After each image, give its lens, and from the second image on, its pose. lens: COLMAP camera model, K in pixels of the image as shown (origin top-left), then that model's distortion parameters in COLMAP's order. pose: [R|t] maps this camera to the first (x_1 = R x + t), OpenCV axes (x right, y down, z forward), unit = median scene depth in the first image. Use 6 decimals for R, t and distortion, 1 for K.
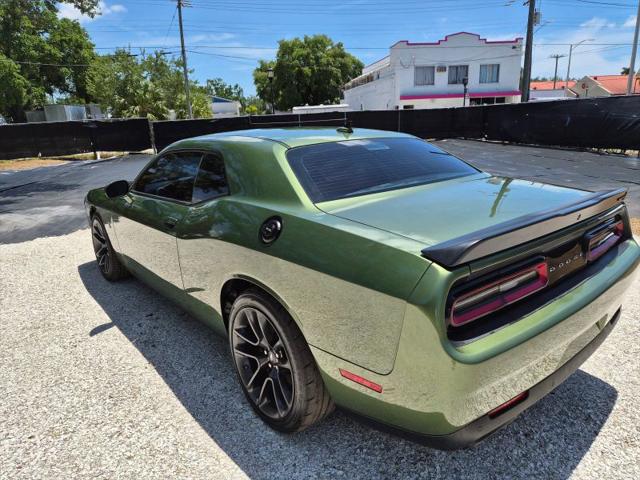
lens RADIAL K [[453.0, 0, 320.0], [0, 453.0, 240.0], [0, 0, 1]] dist [-0.001407, -0.002323]
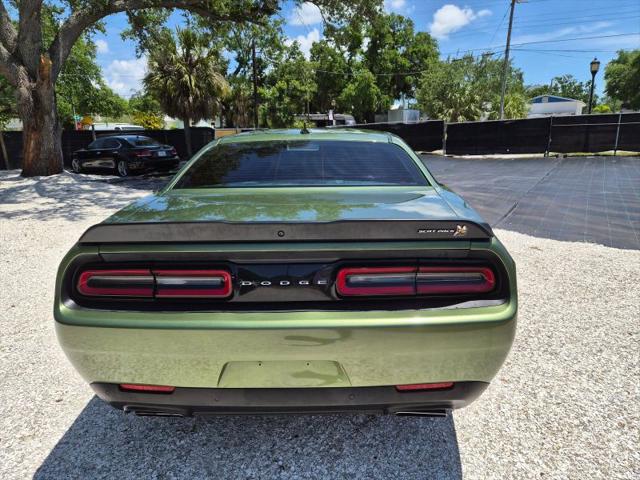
lens RADIAL K [[454.0, 0, 322.2], [0, 454.0, 245.3], [0, 0, 1]] dist [0.001813, -0.002727]
pose [[0.727541, 0.174313, -0.663550, 0.464406], [-0.170250, 0.982803, 0.071511, -0.039327], [0.664604, 0.060942, 0.744706, 0.153370]]
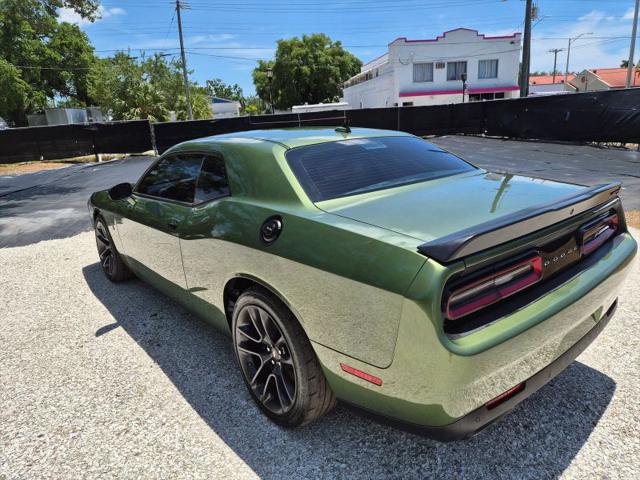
lens RADIAL K [[453.4, 0, 318.7], [0, 453.4, 235.8], [0, 0, 1]] dist [-0.000742, -0.001999]
pose [[0.999840, -0.016559, -0.006813, 0.002050], [0.016523, 0.999849, -0.005339, 0.000006], [0.006901, 0.005225, 0.999963, -0.010606]]
